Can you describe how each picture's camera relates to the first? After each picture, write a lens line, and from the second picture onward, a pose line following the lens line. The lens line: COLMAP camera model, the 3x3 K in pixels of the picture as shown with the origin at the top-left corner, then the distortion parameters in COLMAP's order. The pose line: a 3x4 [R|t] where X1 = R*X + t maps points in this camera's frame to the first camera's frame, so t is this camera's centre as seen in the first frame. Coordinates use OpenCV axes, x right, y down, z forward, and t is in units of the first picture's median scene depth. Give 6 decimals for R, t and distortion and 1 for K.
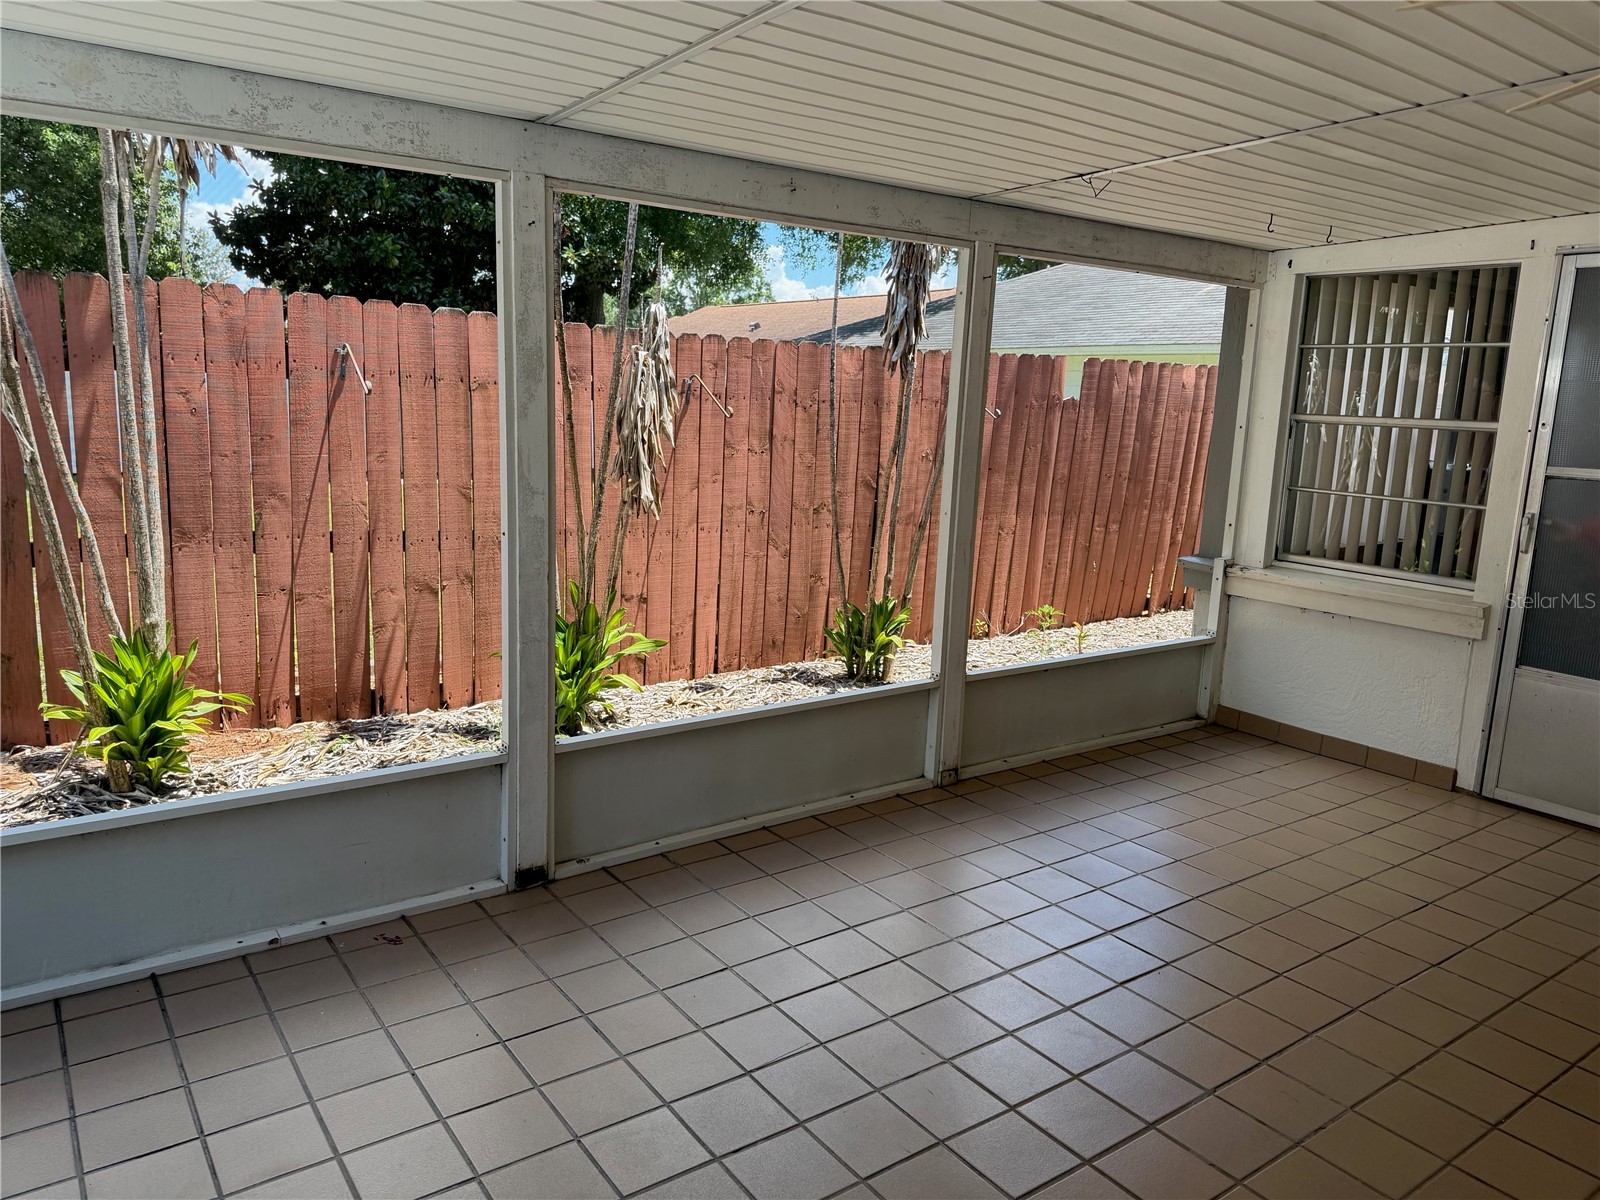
lens RADIAL K [[1124.0, 0, 803.1], [0, 1124.0, 601.6], [0, 0, 1]] dist [0.028940, -0.038797]
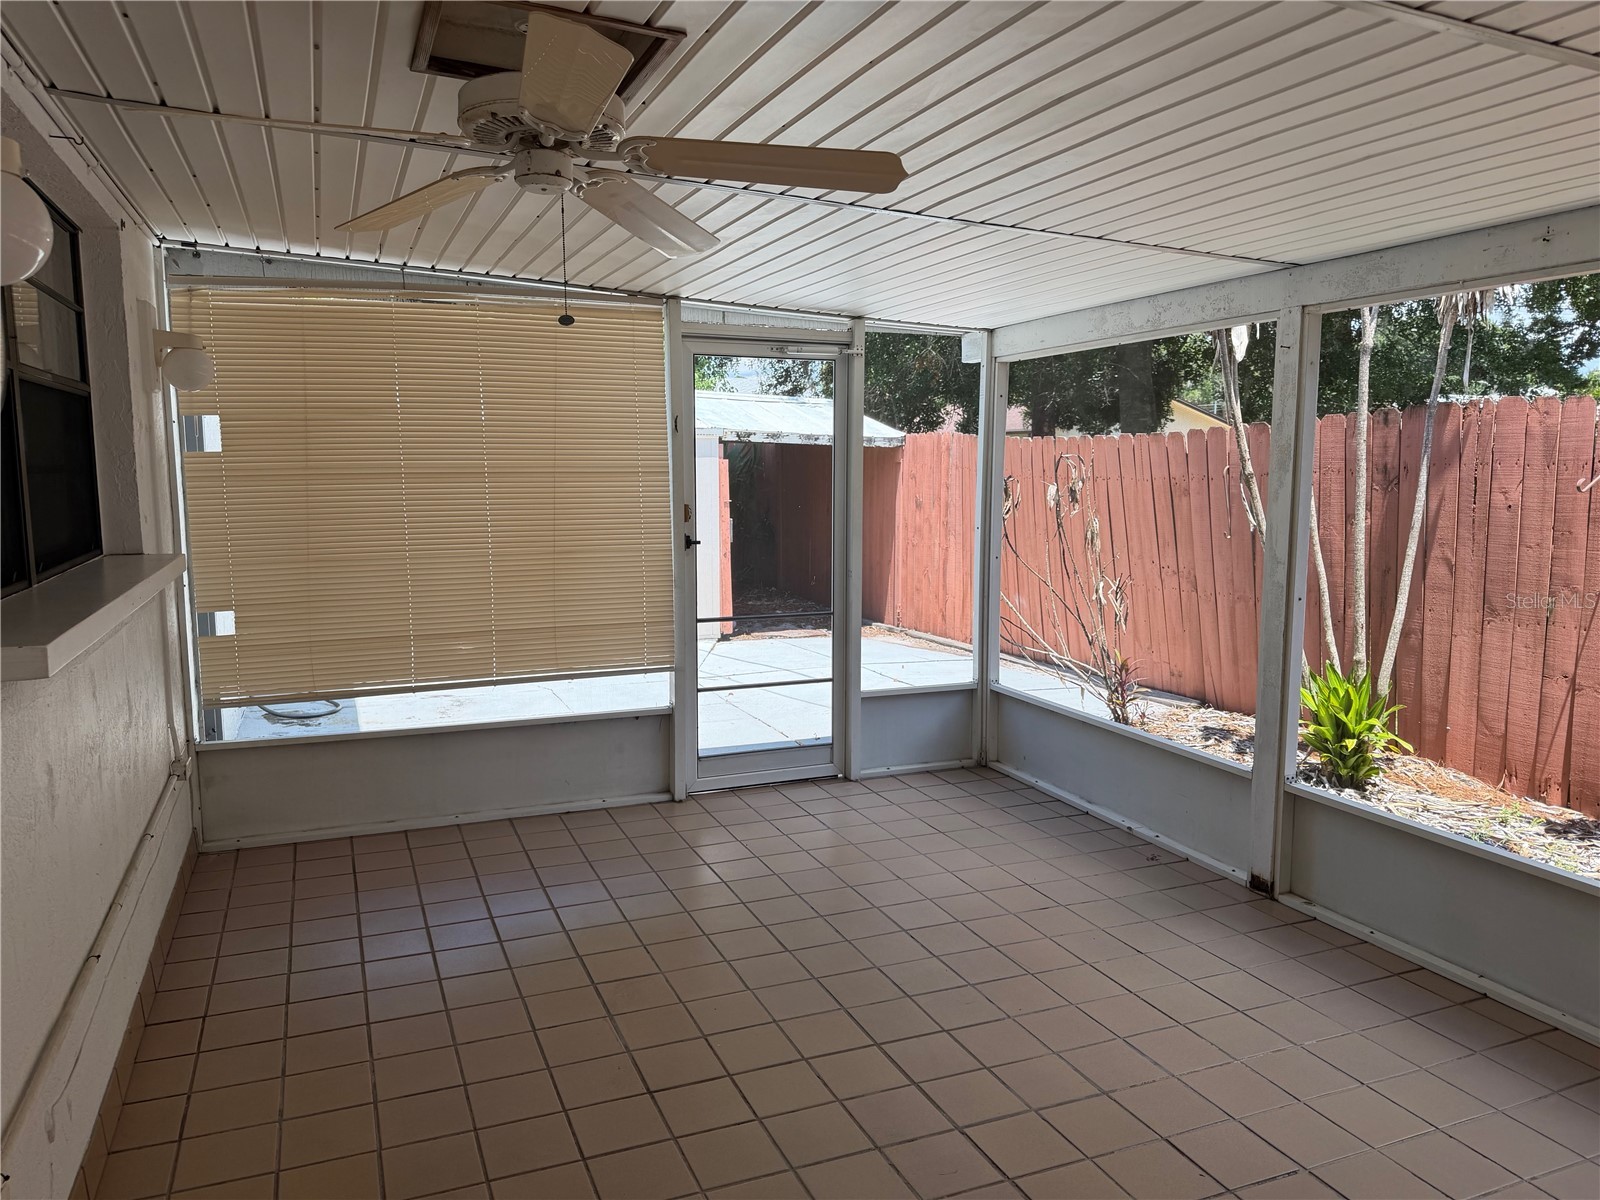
lens RADIAL K [[1124.0, 0, 803.1], [0, 1124.0, 601.6], [0, 0, 1]] dist [0.028940, -0.038797]
pose [[-0.224057, 0.082709, -0.971060, 0.784672], [-0.193100, 0.972871, 0.127418, -0.082528], [0.955254, 0.216060, -0.202008, 0.565656]]
